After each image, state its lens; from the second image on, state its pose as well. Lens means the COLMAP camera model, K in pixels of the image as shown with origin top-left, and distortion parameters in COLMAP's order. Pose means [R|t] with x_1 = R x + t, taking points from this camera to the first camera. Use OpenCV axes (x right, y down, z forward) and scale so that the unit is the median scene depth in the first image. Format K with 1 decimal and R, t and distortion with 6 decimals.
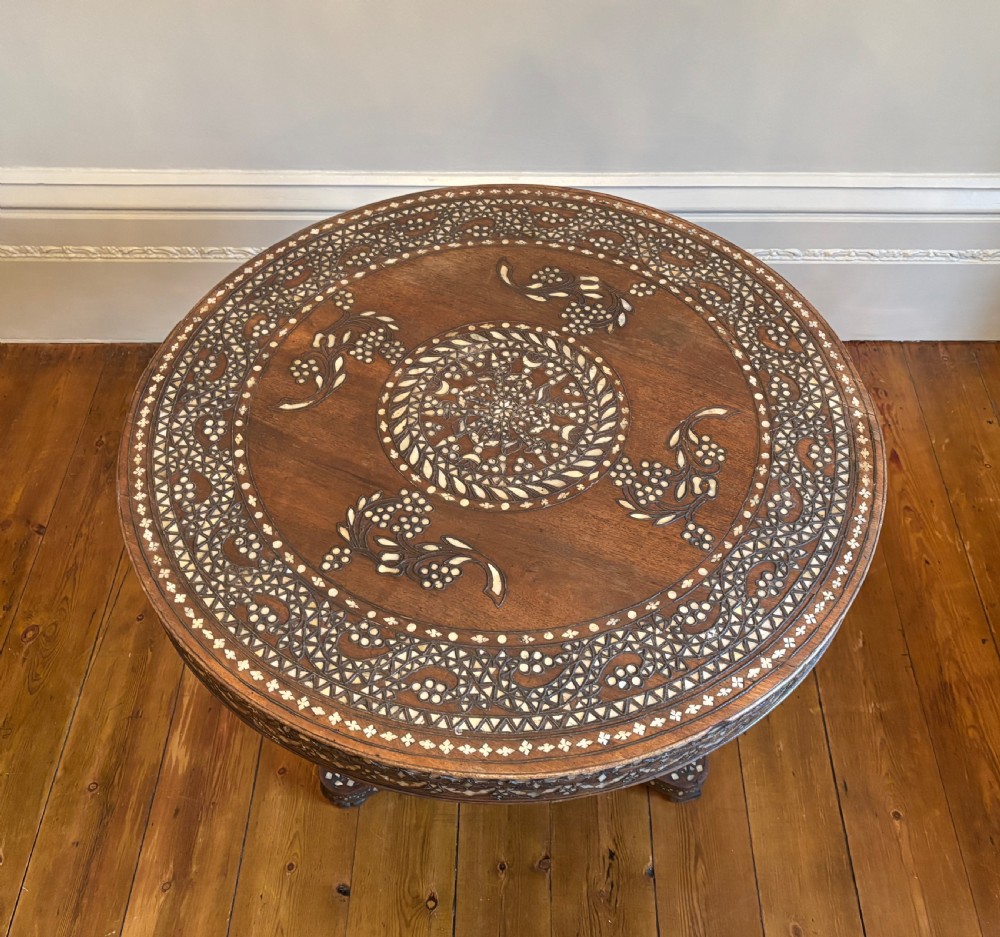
lens RADIAL K [[1010.1, 0, 524.2], [0, 1010.1, 446.2], [0, 0, 1]] dist [0.220459, -0.680835]
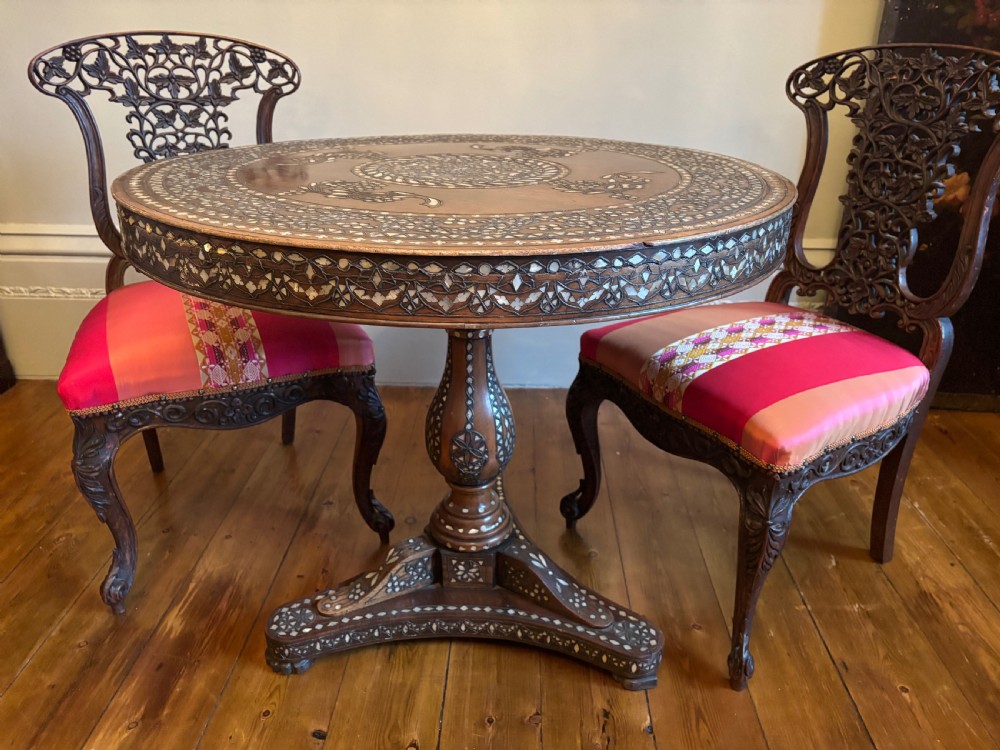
lens RADIAL K [[763.0, 0, 496.5], [0, 763.0, 378.0], [0, 0, 1]] dist [0.084575, -0.134369]
pose [[0.997563, 0.031095, -0.062464, 0.086846], [-0.056205, 0.888581, -0.455263, 0.605875], [0.041348, 0.457664, 0.888163, 0.338727]]
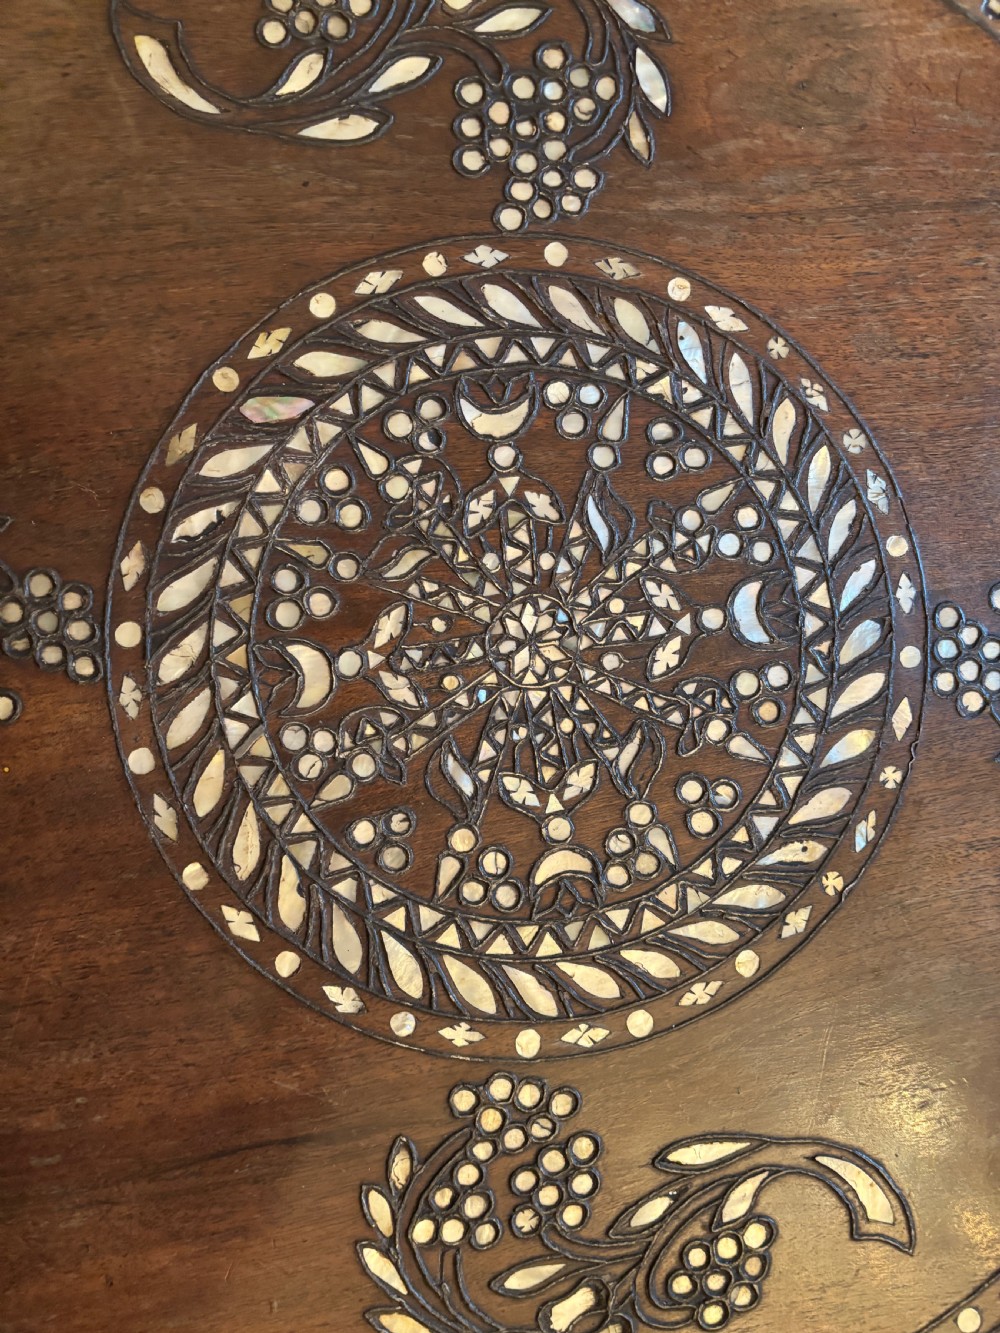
lens RADIAL K [[1007.0, 0, 502.7], [0, 1007.0, 669.5], [0, 0, 1]] dist [0.038543, -0.067197]
pose [[0.837906, -0.536934, 0.098060, -0.064845], [0.352084, 0.668988, 0.654593, -0.244078], [-0.417074, -0.513962, 0.749595, 0.806390]]
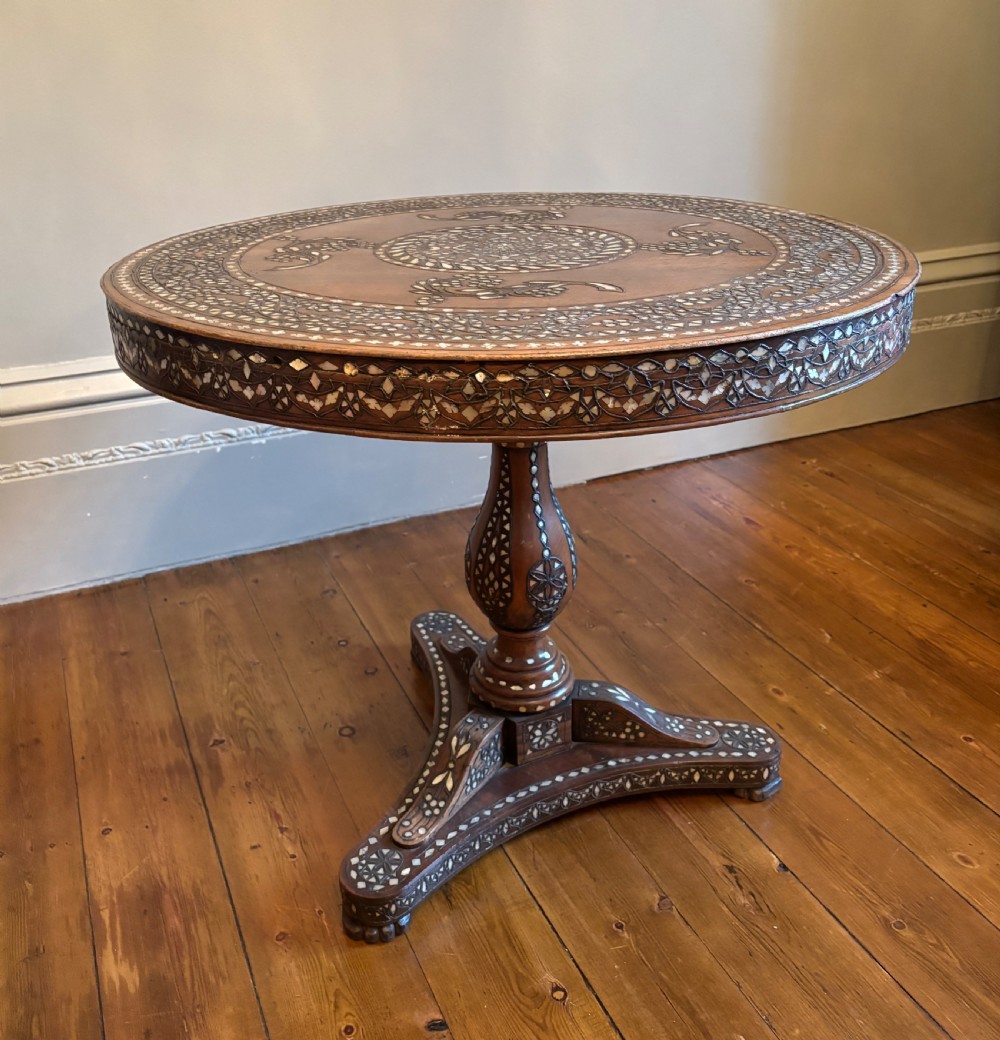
lens RADIAL K [[1039.9, 0, 488.0], [0, 1039.9, 464.3], [0, 0, 1]] dist [0.114755, -0.267181]
pose [[0.913772, -0.179732, 0.364303, -0.454923], [0.333857, 0.843177, -0.421416, 0.578052], [-0.231430, 0.506703, 0.830477, 0.294926]]
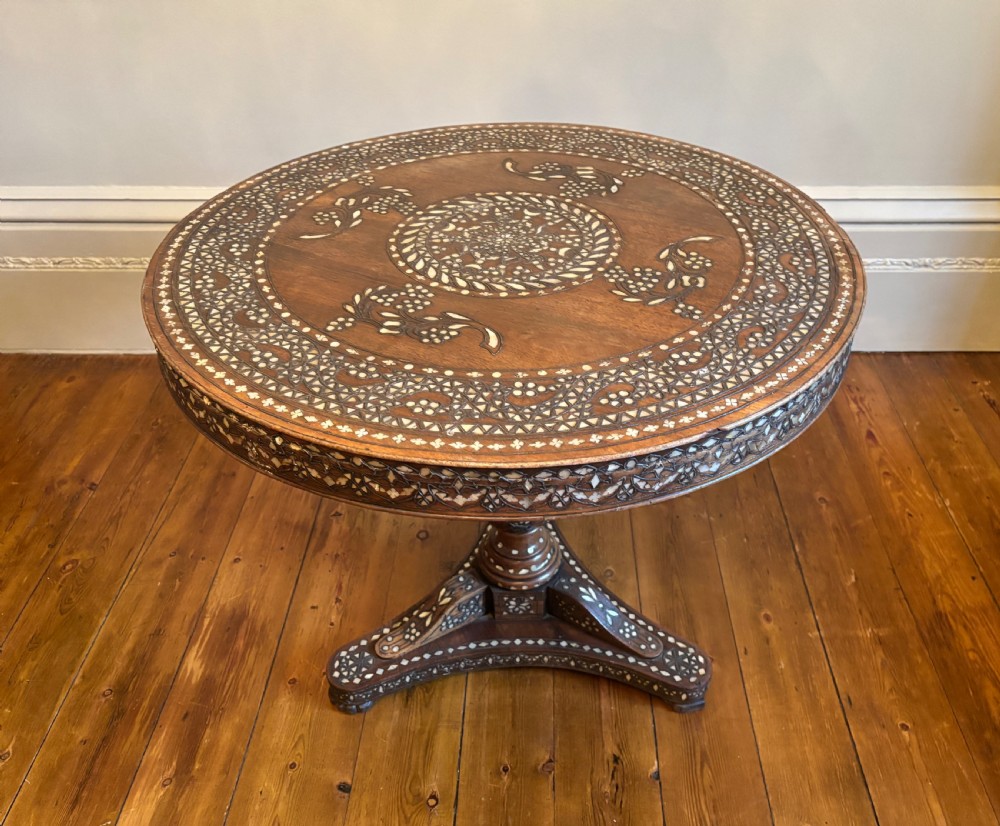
lens RADIAL K [[856.6, 0, 520.7], [0, 856.6, 417.6], [0, 0, 1]] dist [0.167699, -0.499725]
pose [[0.999635, -0.000255, -0.026998, 0.022446], [-0.005927, 0.973488, -0.228660, 0.376060], [0.026340, 0.228737, 0.973132, 0.154434]]
